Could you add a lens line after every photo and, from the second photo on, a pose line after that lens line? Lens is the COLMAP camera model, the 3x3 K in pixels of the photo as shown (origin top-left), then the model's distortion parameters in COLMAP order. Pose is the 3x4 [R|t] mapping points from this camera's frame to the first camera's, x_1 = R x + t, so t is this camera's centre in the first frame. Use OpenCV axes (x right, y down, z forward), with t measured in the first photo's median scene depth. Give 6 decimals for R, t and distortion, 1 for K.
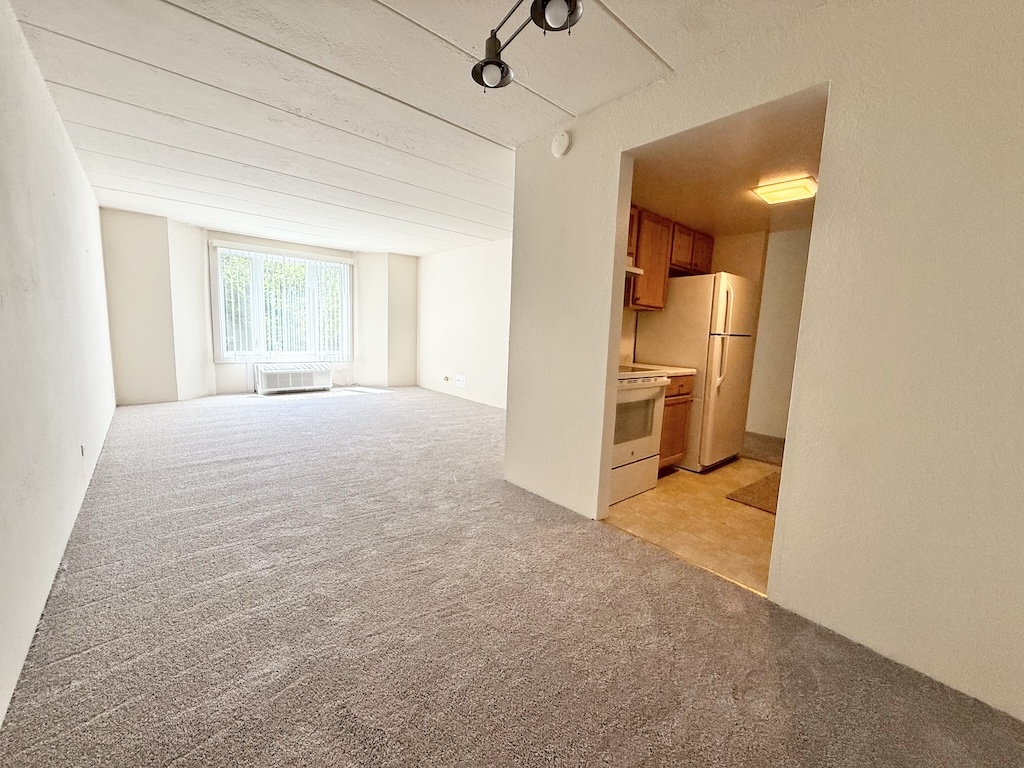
lens RADIAL K [[413.8, 0, 512.0], [0, 413.8, 384.0], [0, 0, 1]] dist [0.001607, 0.000008]
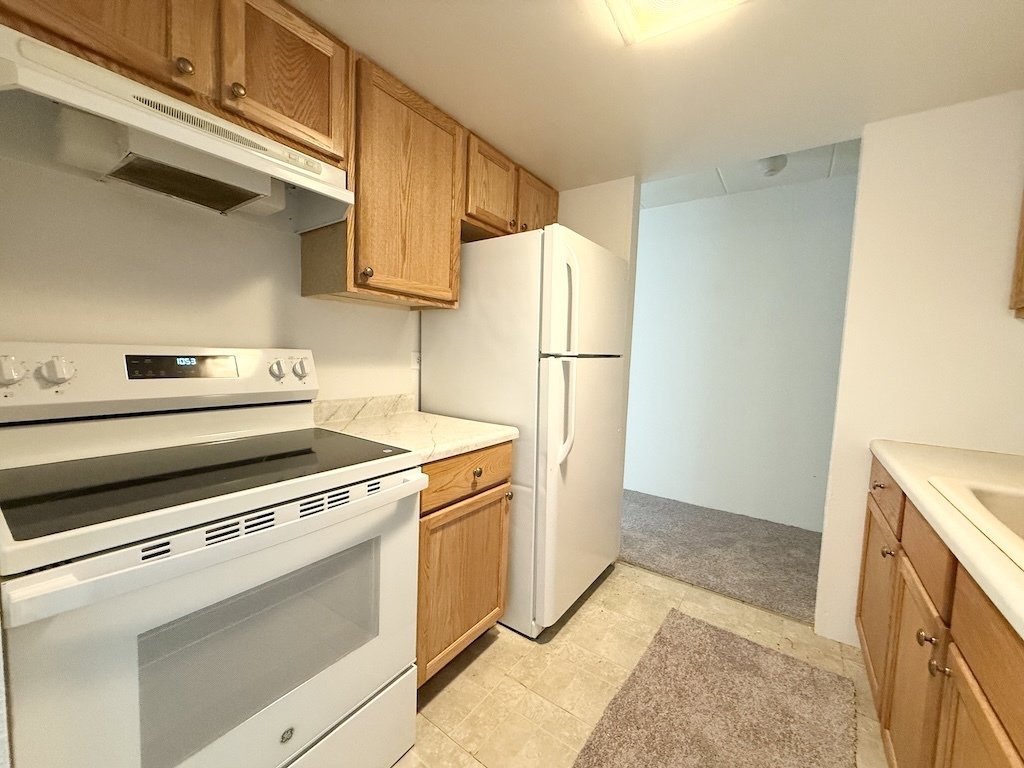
lens RADIAL K [[415.7, 0, 512.0], [0, 415.7, 384.0], [0, 0, 1]] dist [-0.001337, -0.000133]
pose [[0.971262, -0.028865, 0.236255, 0.323377], [0.038416, 0.998616, -0.035925, -0.069047], [-0.234891, 0.043969, 0.971027, 0.528948]]
